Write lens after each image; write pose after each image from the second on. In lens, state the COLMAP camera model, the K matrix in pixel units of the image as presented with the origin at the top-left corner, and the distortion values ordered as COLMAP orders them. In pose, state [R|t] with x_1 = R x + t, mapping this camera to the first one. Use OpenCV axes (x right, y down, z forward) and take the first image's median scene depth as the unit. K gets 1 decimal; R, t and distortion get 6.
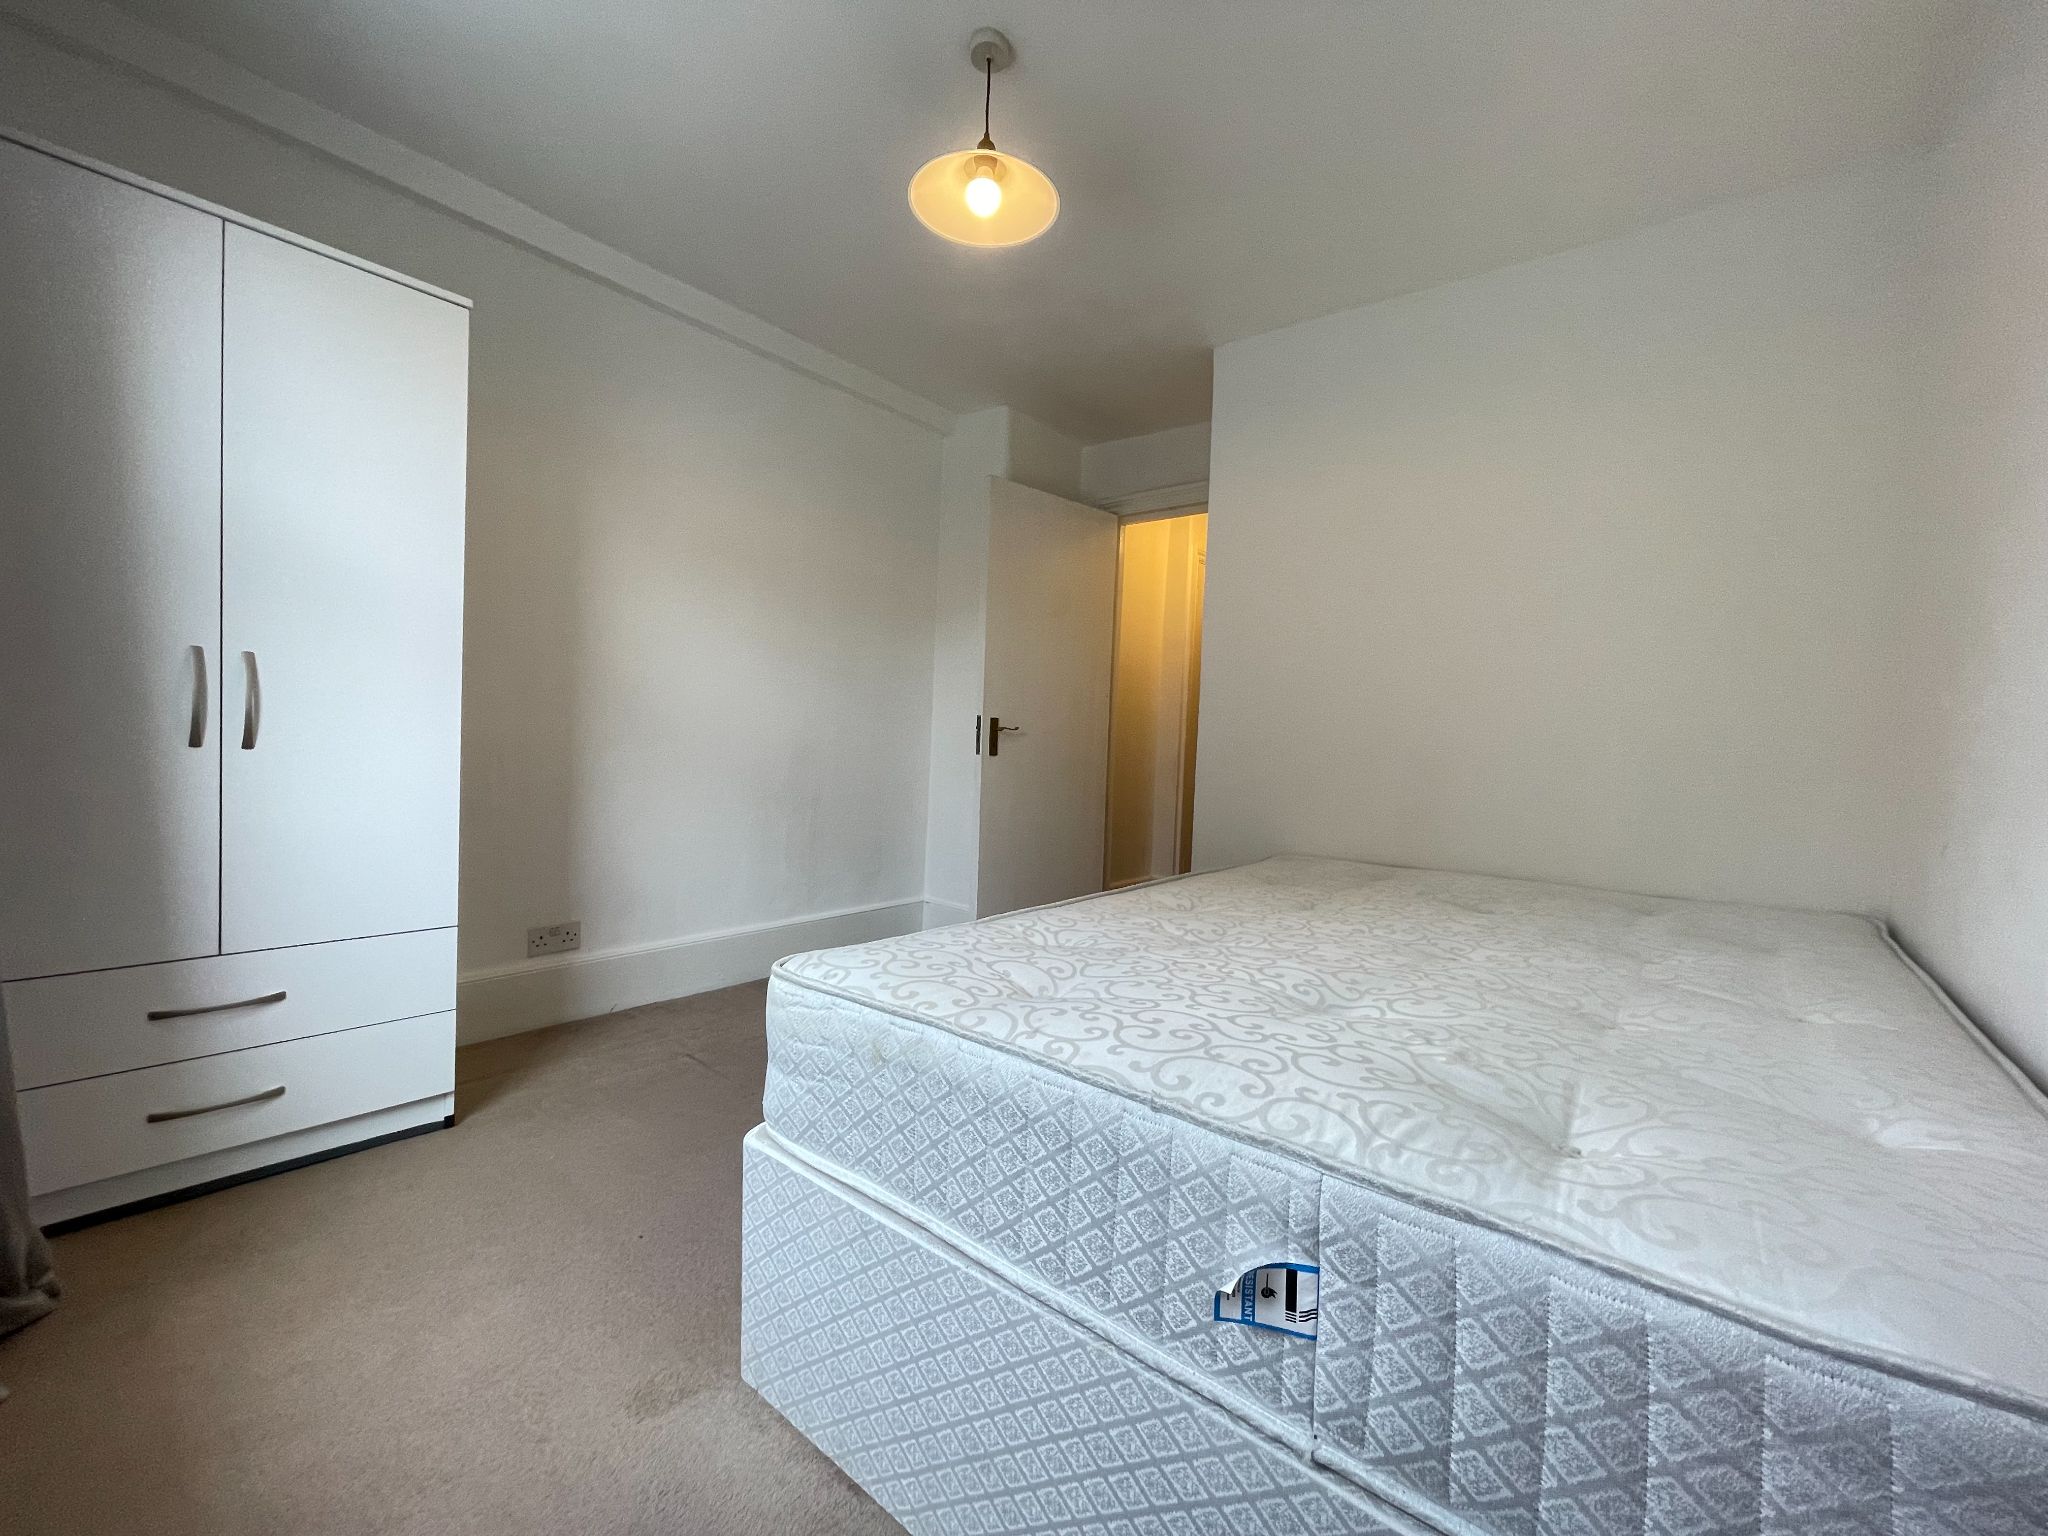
lens RADIAL K [[830.6, 0, 1030.8], [0, 830.6, 770.2], [0, 0, 1]] dist [-0.001214, -0.000796]
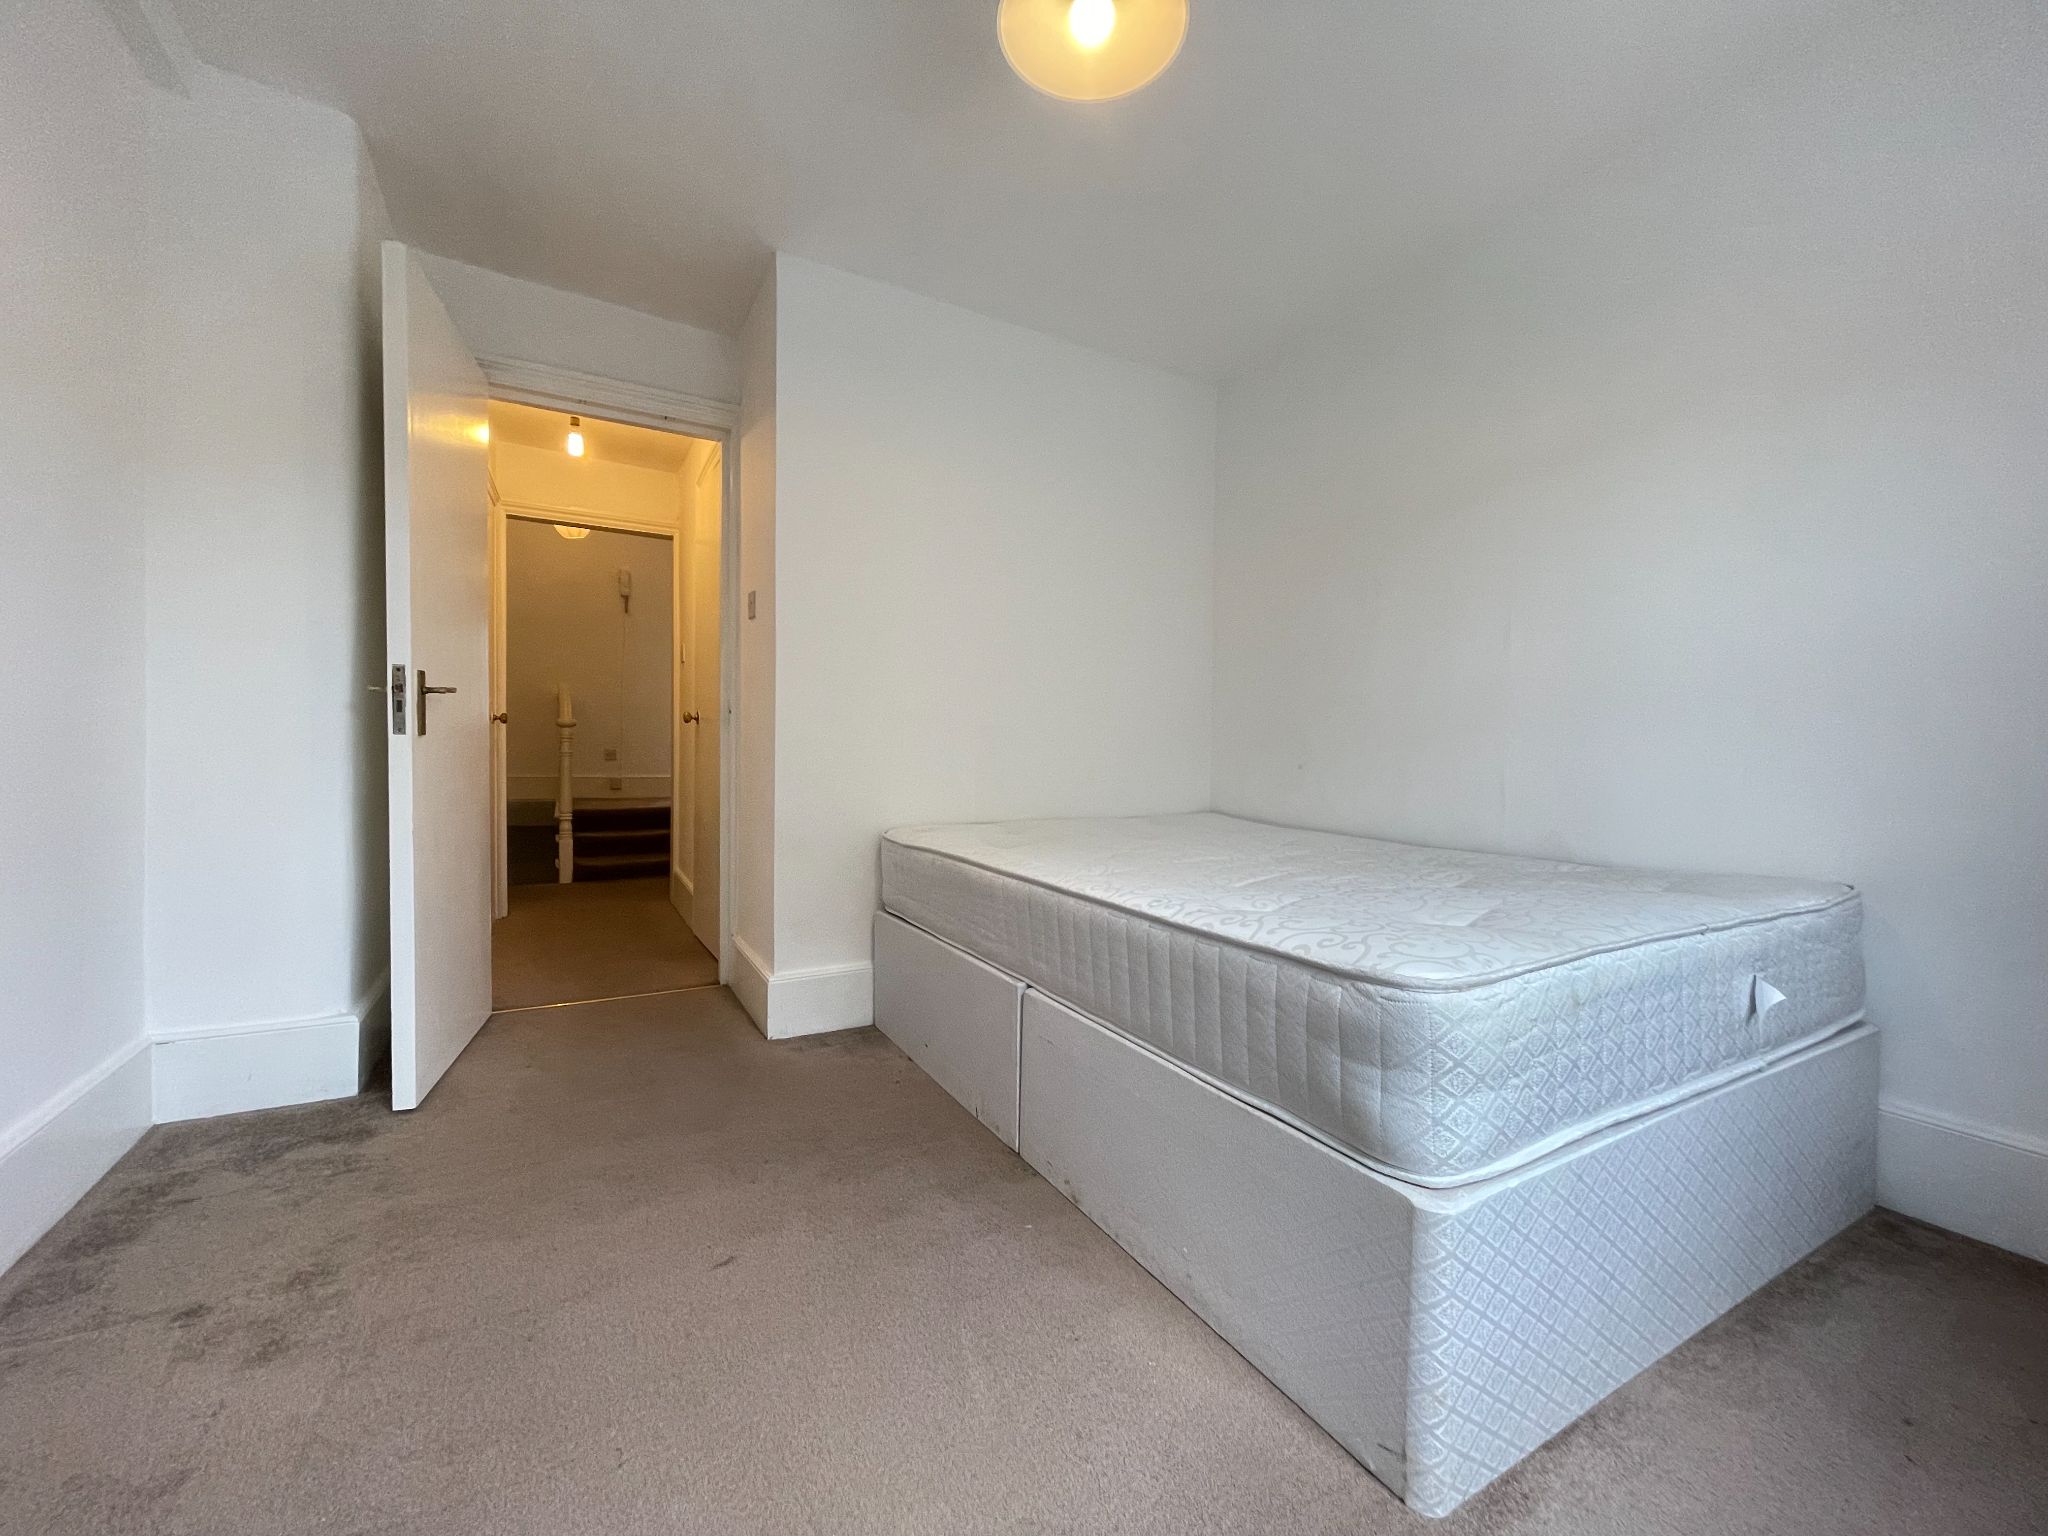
lens RADIAL K [[830.6, 0, 1028.1], [0, 830.6, 761.9], [0, 0, 1]] dist [-0.001214, -0.000796]
pose [[0.350902, -0.041875, 0.935475, -0.737958], [0.030277, 0.998985, 0.033361, -0.009762], [-0.935922, 0.016617, 0.351814, 0.672884]]
